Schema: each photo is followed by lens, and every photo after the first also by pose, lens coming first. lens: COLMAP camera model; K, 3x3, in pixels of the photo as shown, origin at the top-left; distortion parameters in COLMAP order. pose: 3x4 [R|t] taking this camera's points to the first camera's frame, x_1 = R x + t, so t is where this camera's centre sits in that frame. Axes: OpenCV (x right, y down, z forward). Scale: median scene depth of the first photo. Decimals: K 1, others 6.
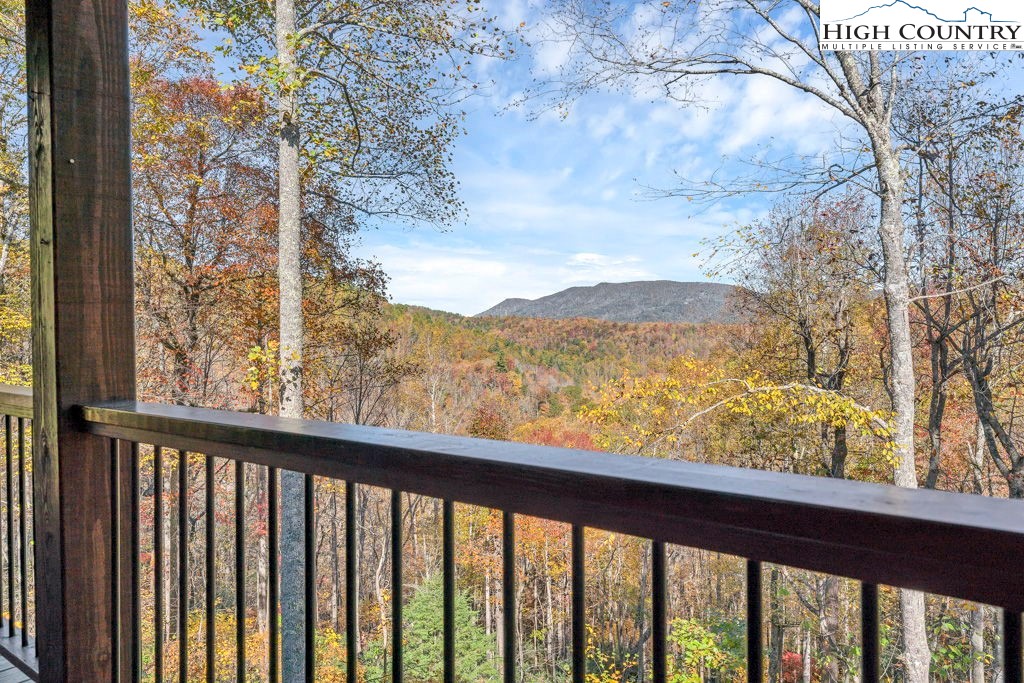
lens RADIAL K [[709.7, 0, 509.0], [0, 709.7, 332.5], [0, 0, 1]] dist [-0.001090, 0.000656]
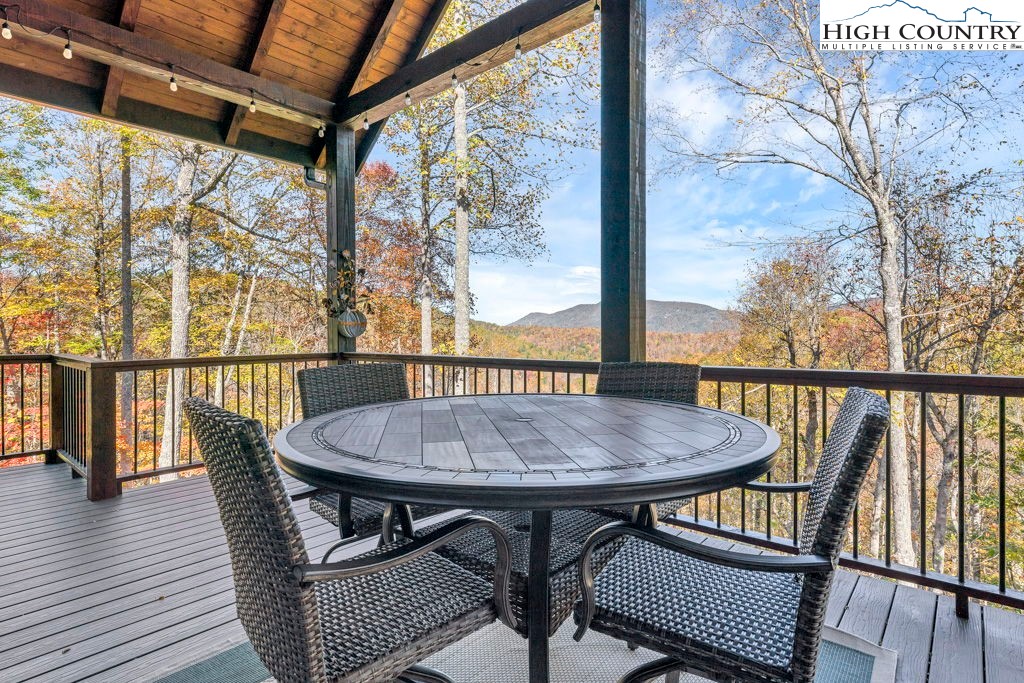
lens RADIAL K [[527.8, 0, 509.2], [0, 527.8, 337.7], [0, 0, 1]] dist [0.003975, -0.000721]
pose [[0.999091, 0.009782, -0.041488, -0.093248], [-0.009785, 0.999952, 0.000138, 0.002277], [0.041488, 0.000268, 0.999139, -0.064143]]
